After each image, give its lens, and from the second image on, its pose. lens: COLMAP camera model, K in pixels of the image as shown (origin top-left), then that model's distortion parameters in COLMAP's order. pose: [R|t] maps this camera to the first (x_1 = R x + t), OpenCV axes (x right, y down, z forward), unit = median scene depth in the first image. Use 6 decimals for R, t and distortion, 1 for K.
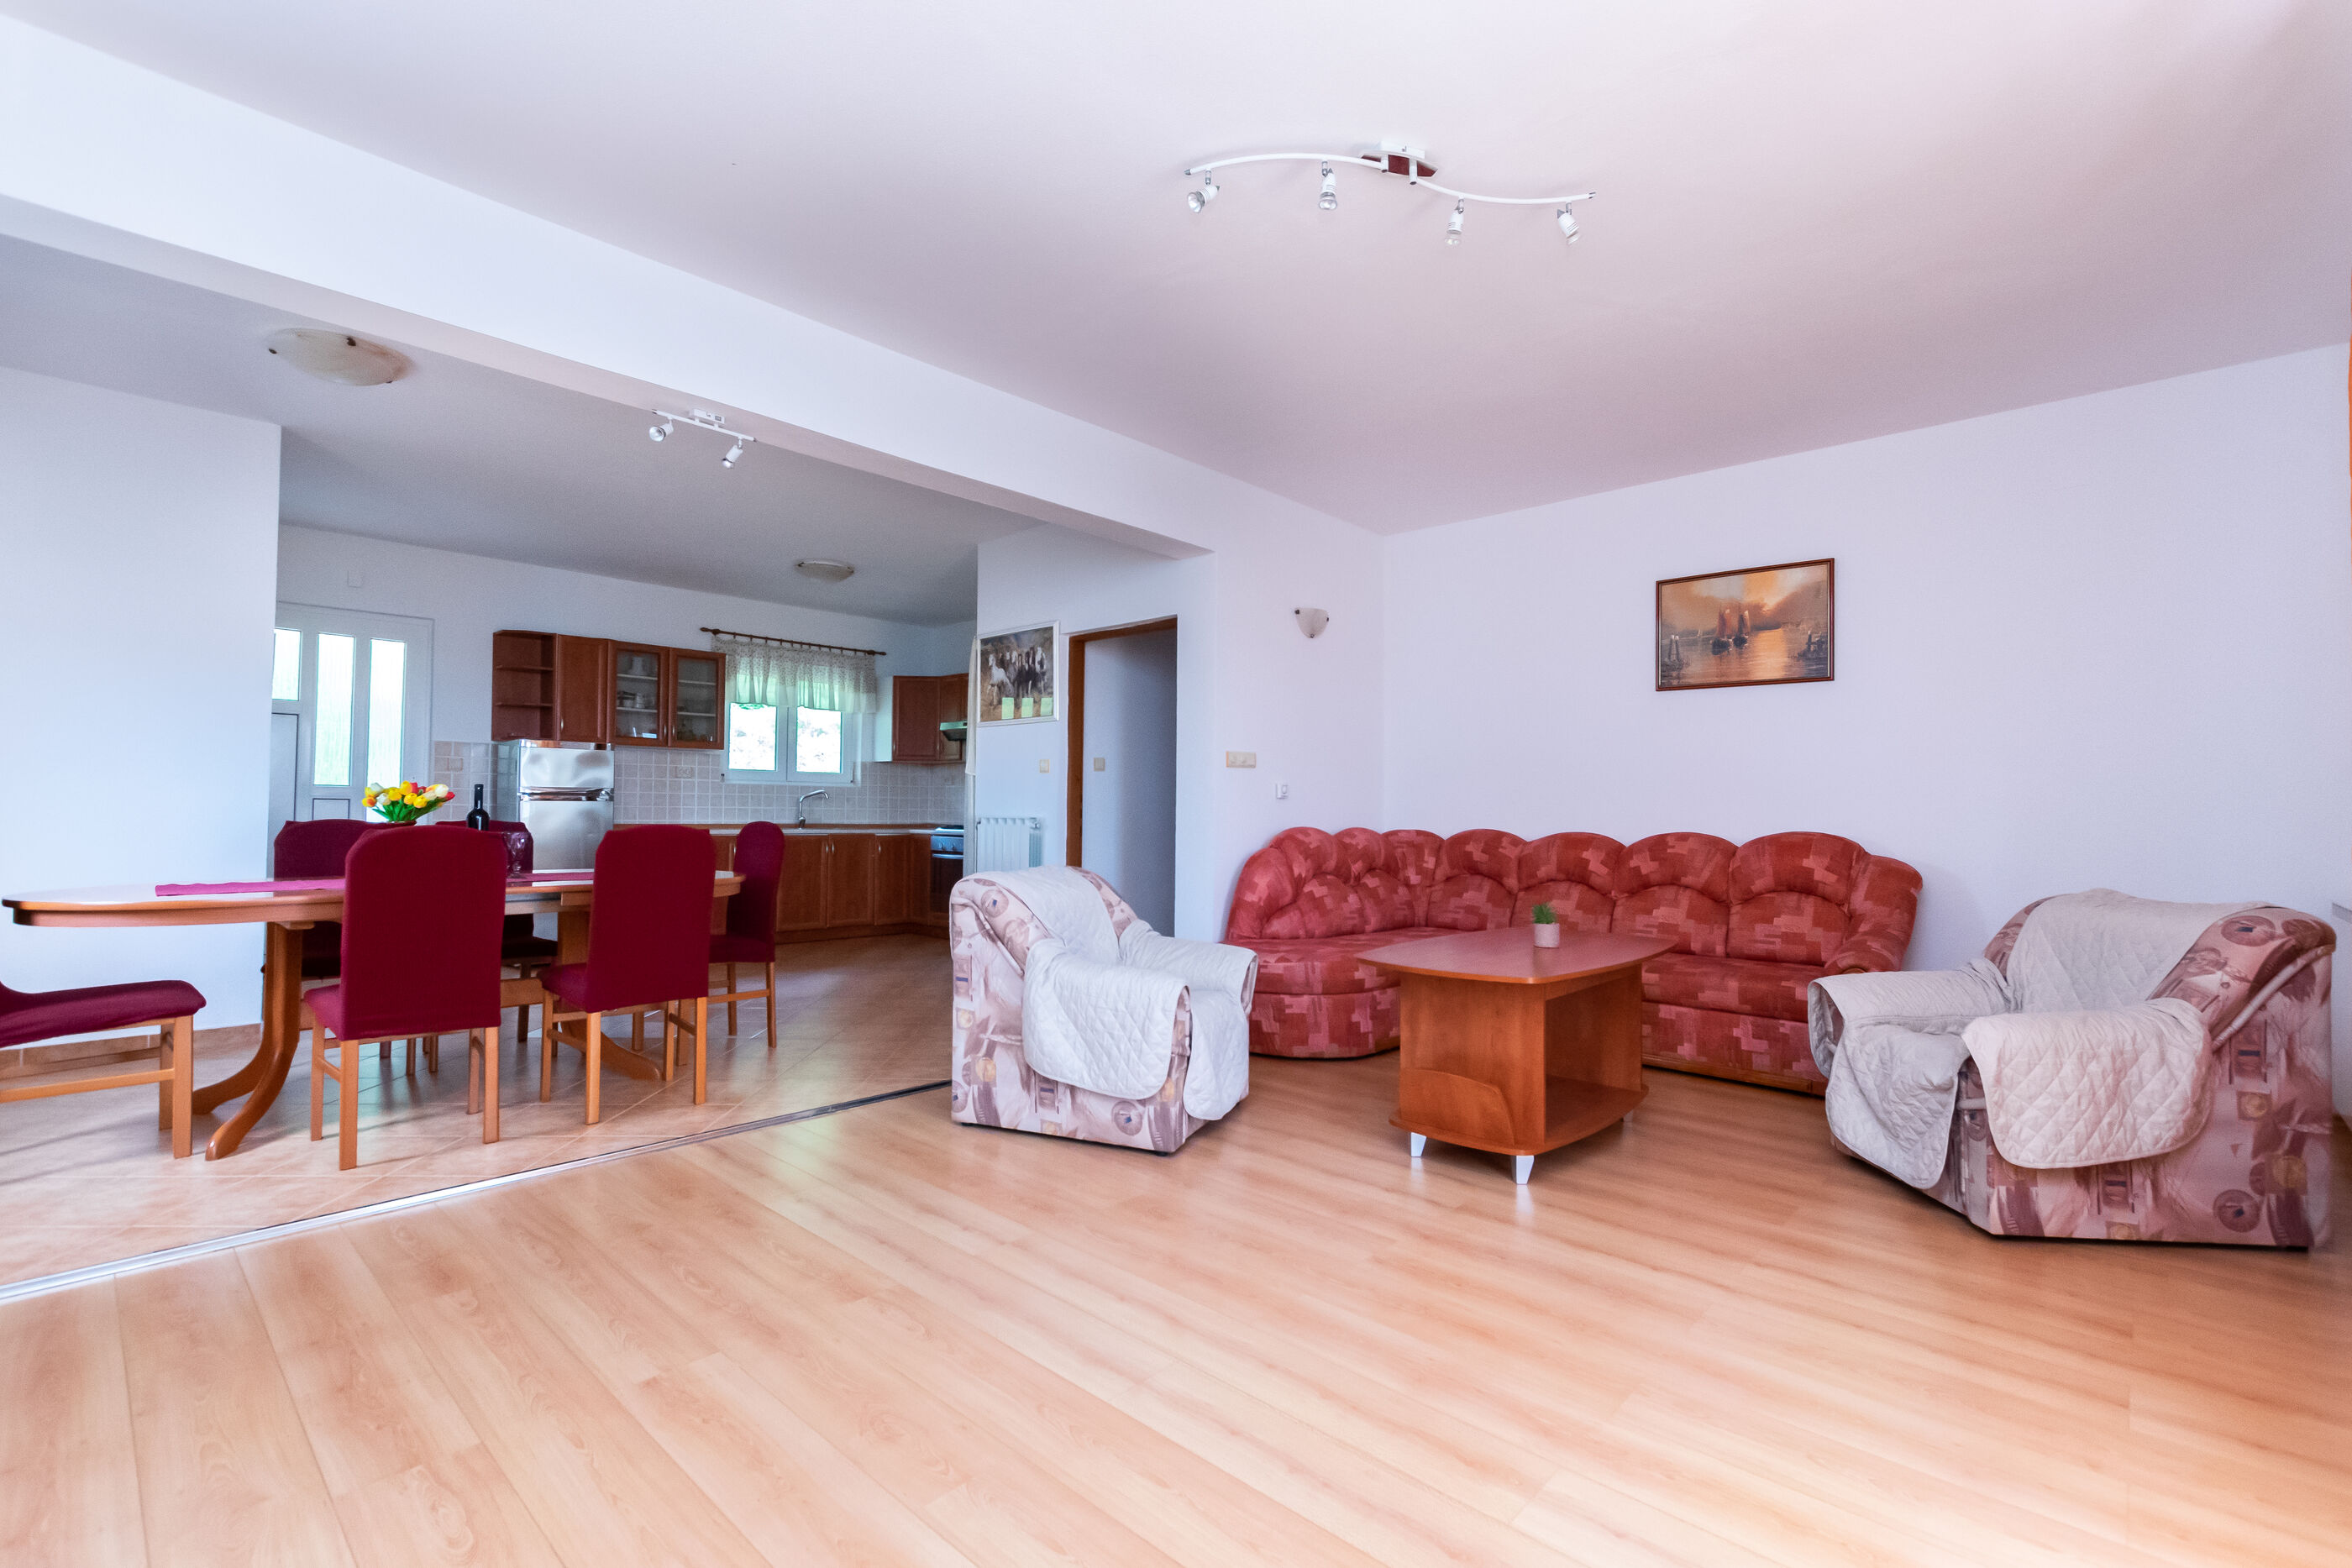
lens RADIAL K [[1034.0, 0, 1176.0], [0, 1034.0, 784.0], [0, 0, 1]] dist [0.008177, -0.000046]
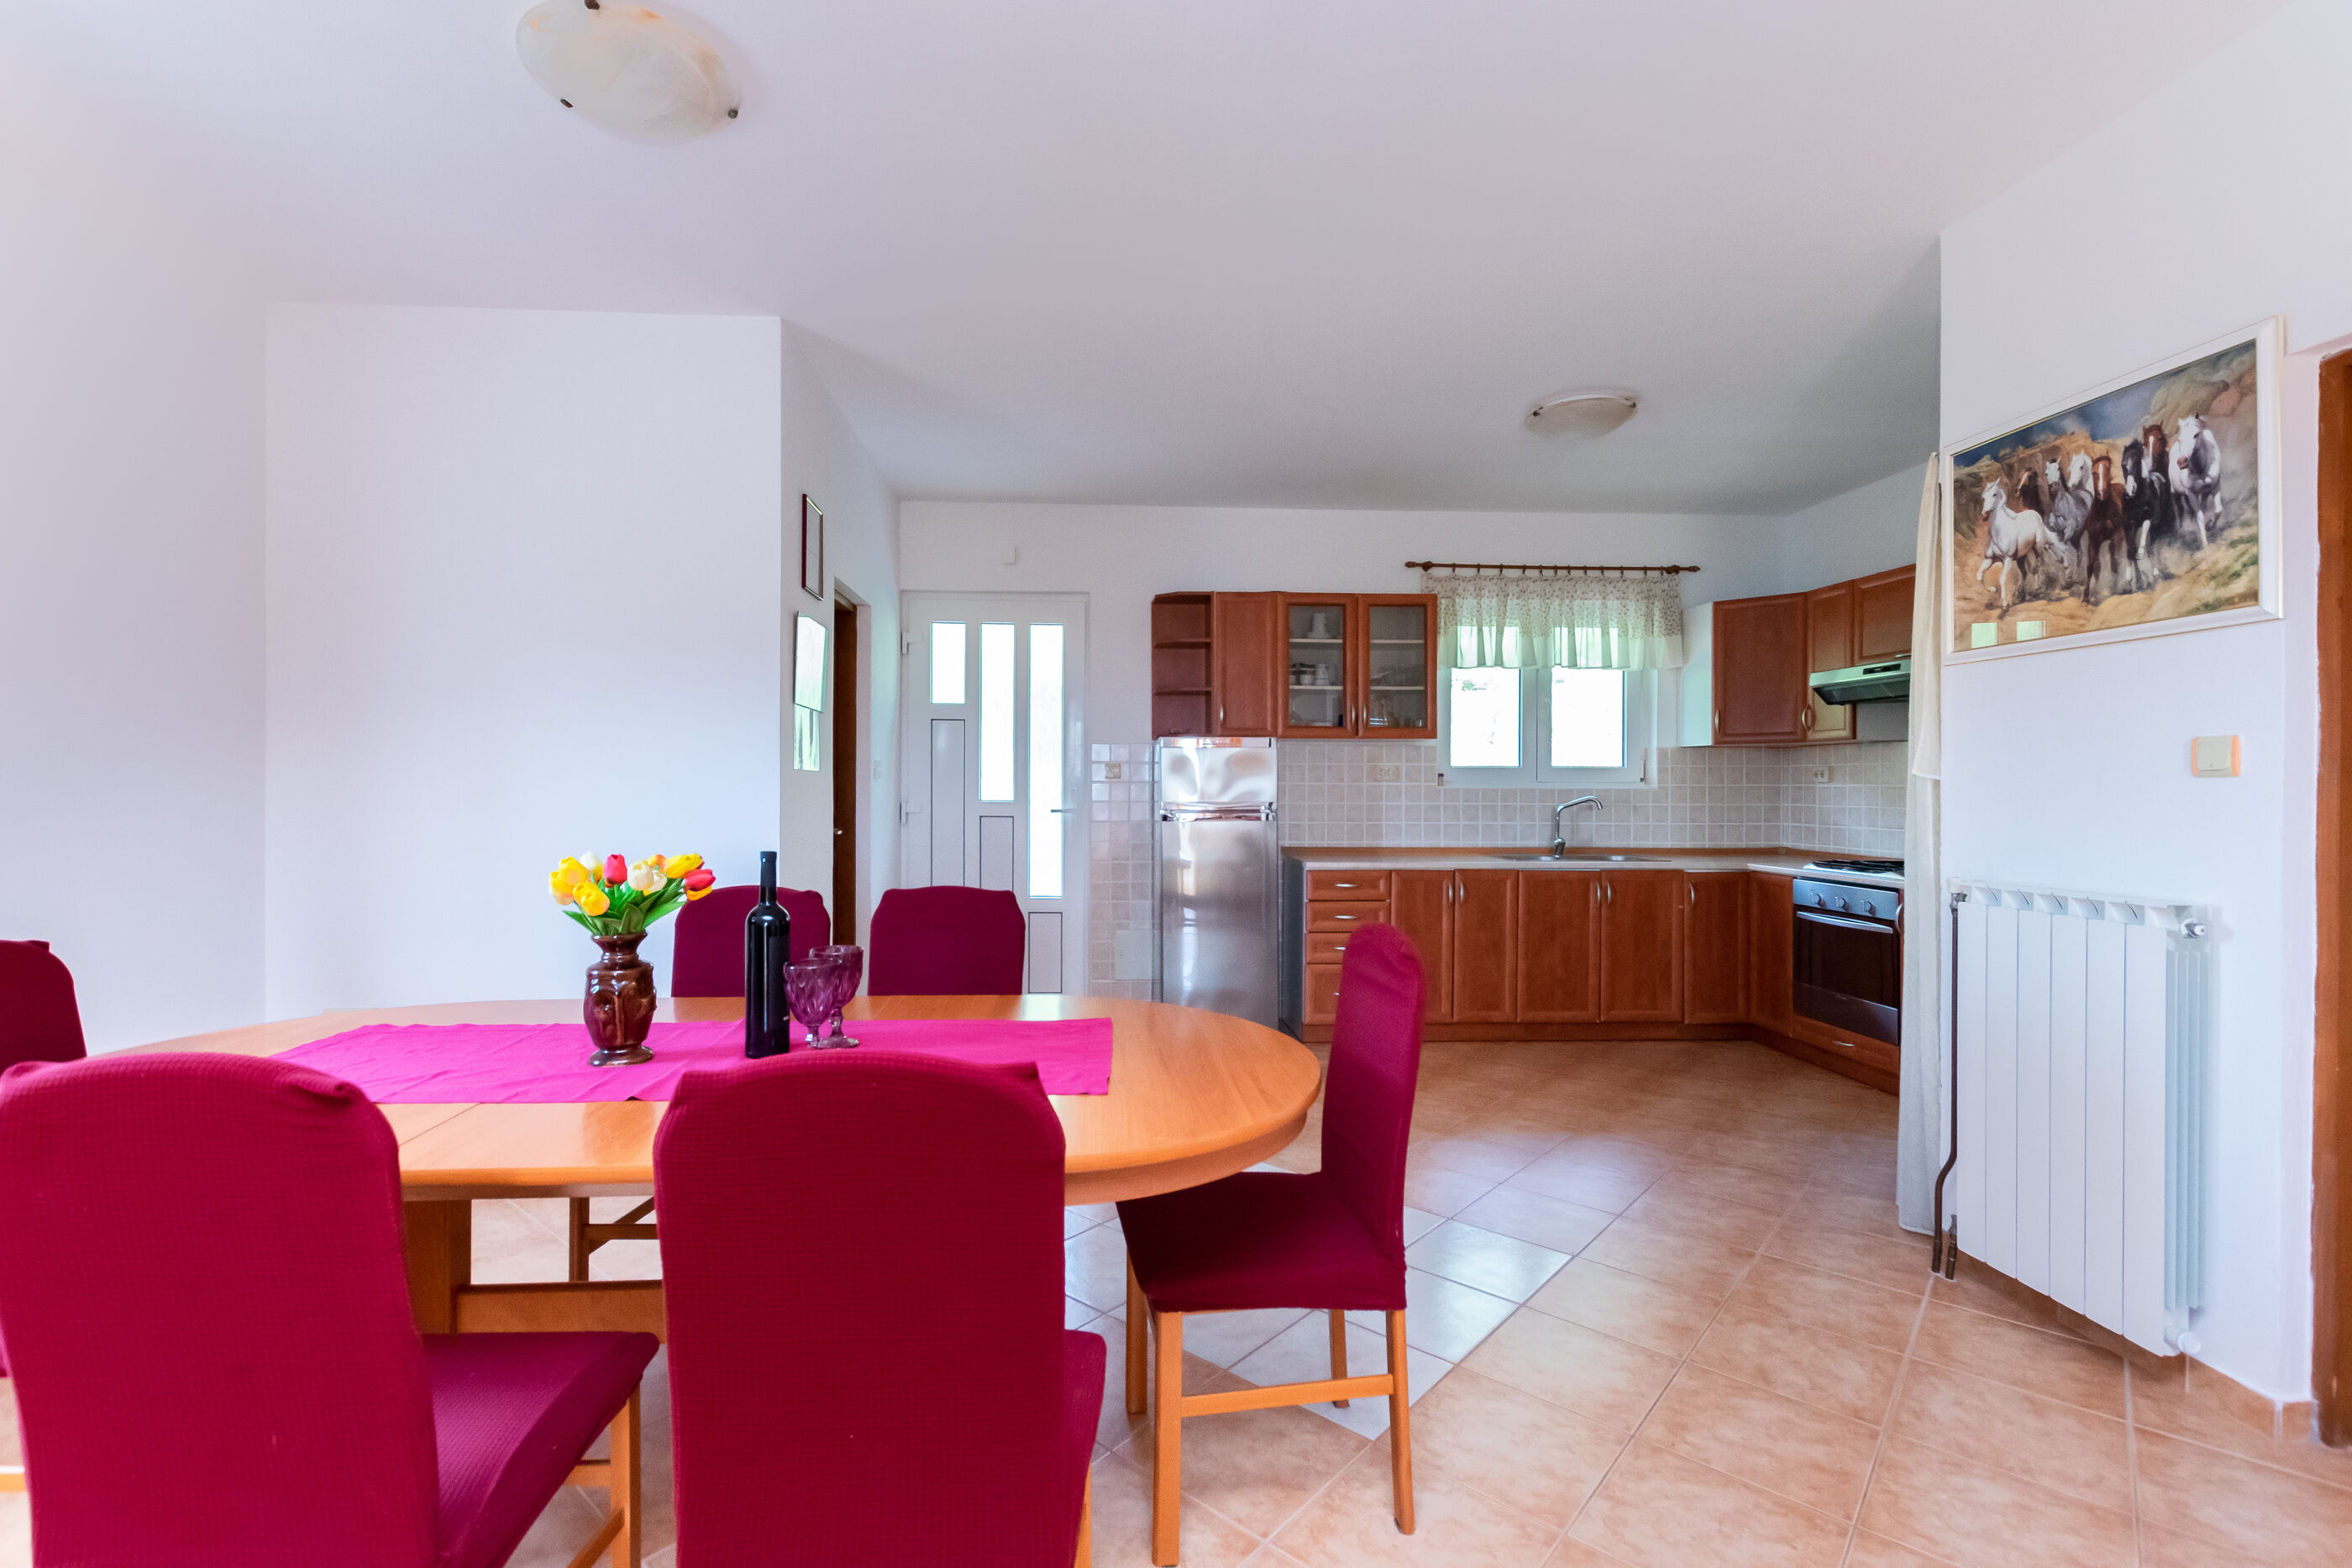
lens RADIAL K [[1043.0, 0, 1134.2], [0, 1043.0, 789.0], [0, 0, 1]] dist [0.001793, -0.000637]
pose [[0.720602, -0.005898, -0.693323, -0.173906], [0.022361, 0.999641, 0.014736, -0.023443], [0.692988, -0.026122, 0.720476, 0.593861]]
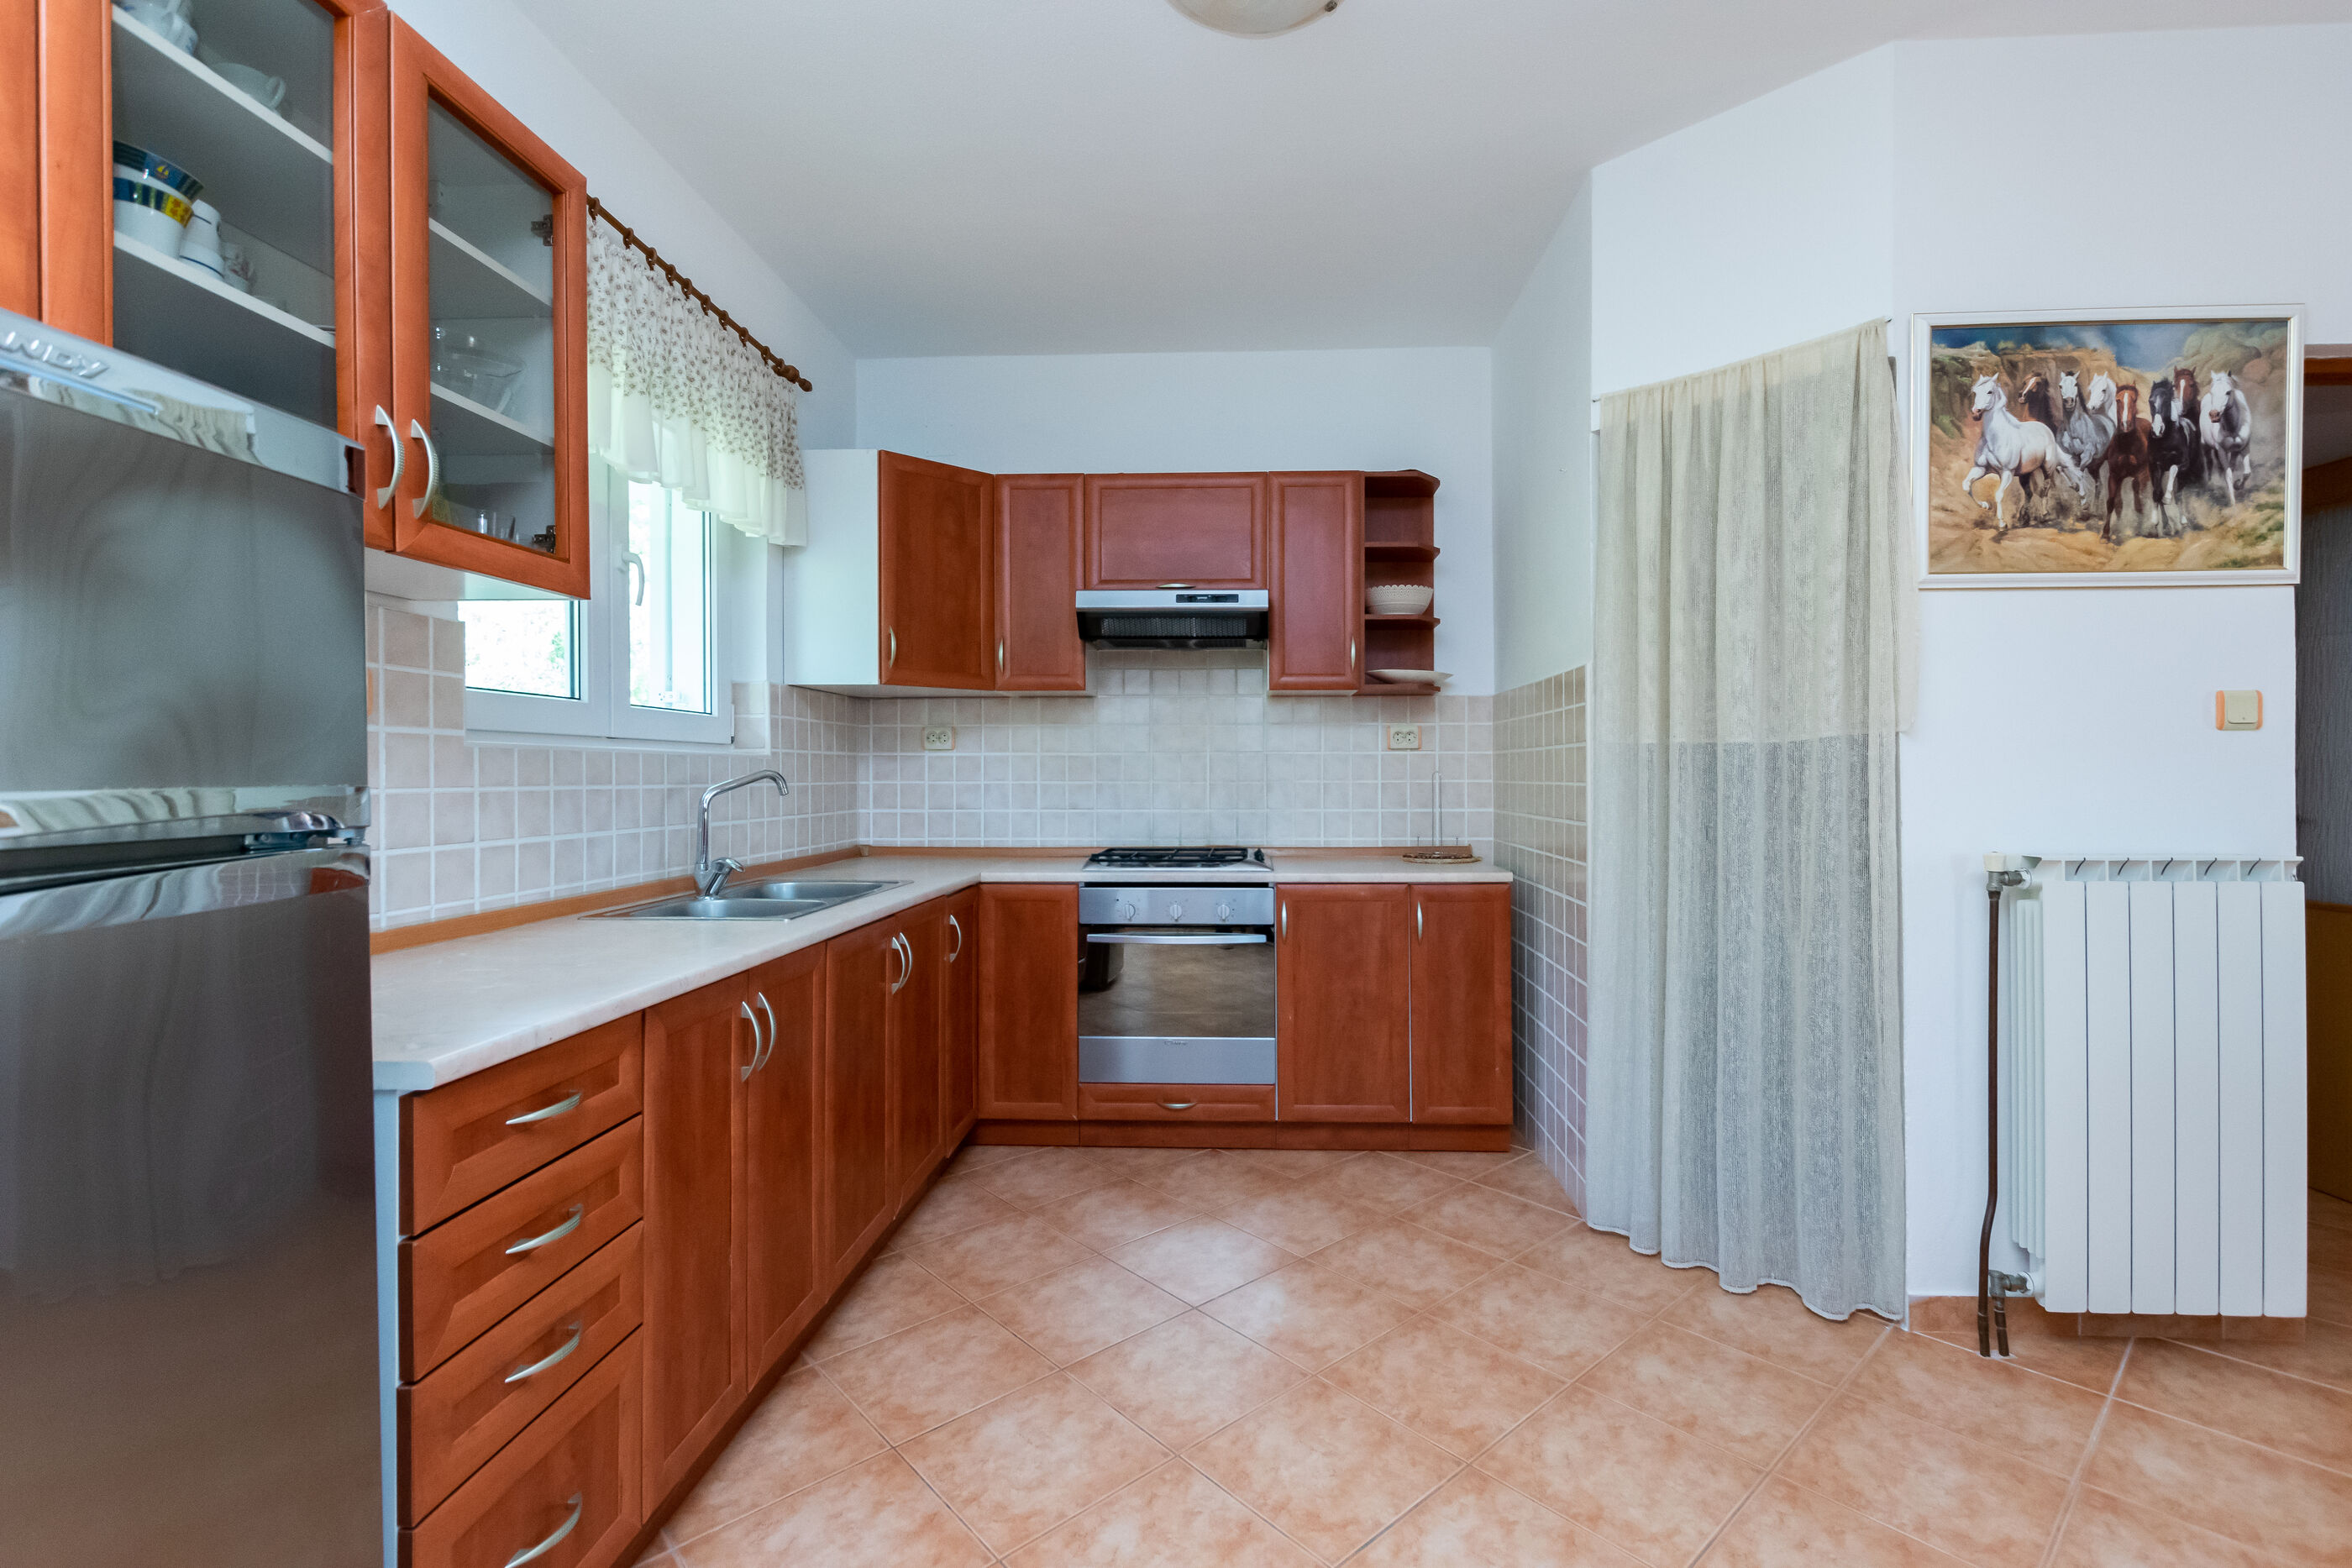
lens RADIAL K [[1039.9, 0, 1212.8], [0, 1039.9, 778.1], [0, 0, 1]] dist [0.003393, -0.000449]
pose [[0.755580, -0.013913, 0.654909, -0.755178], [-0.007255, 0.999535, 0.029604, -0.002063], [-0.655016, -0.027120, 0.755128, 1.146097]]
